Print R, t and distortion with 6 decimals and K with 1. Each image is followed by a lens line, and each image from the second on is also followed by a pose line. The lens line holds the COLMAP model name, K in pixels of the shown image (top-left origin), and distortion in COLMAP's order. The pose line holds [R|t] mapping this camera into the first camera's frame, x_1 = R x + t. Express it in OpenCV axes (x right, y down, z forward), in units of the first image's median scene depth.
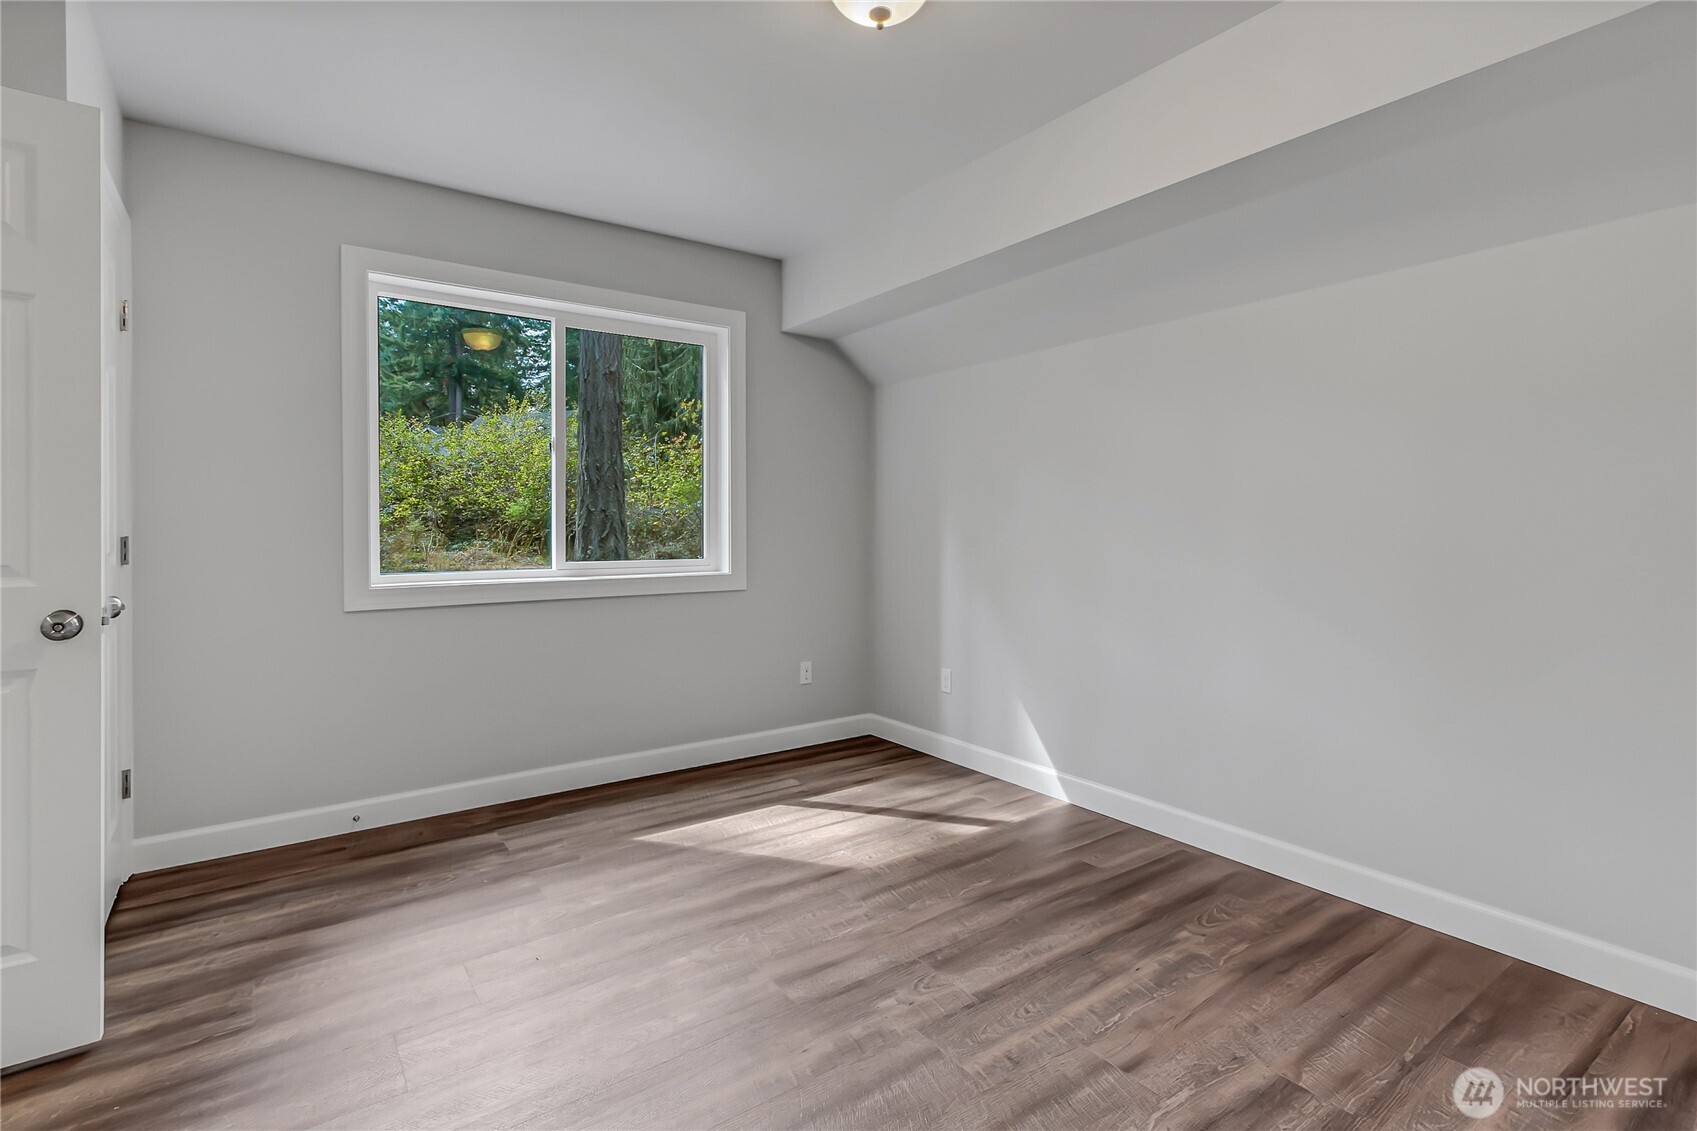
lens RADIAL K [[807.8, 0, 849.1], [0, 807.8, 535.8], [0, 0, 1]] dist [0.001266, 0.000526]
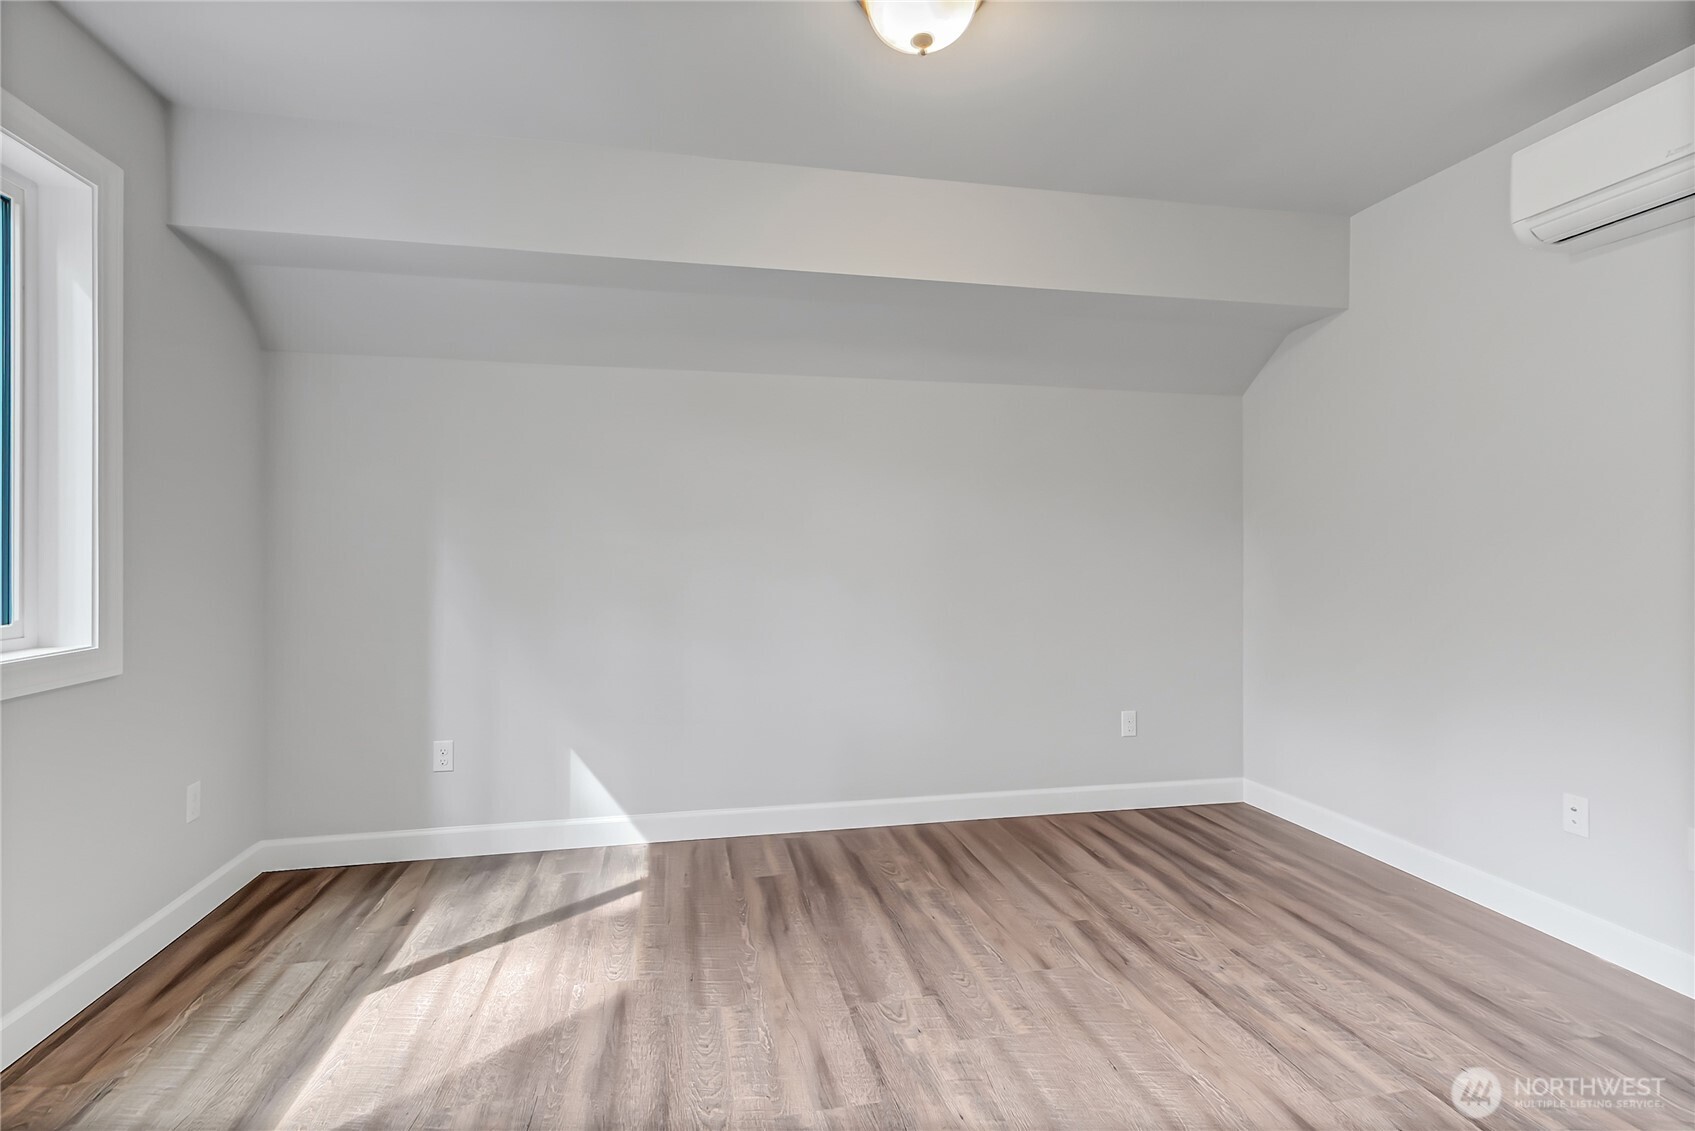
lens RADIAL K [[800.3, 0, 845.1], [0, 800.3, 553.8], [0, 0, 1]] dist [0.001447, 0.000441]
pose [[0.403872, 0.000295, 0.914815, -0.584972], [0.012864, 0.999899, -0.006001, -0.007713], [-0.914725, 0.014192, 0.403828, 0.450880]]
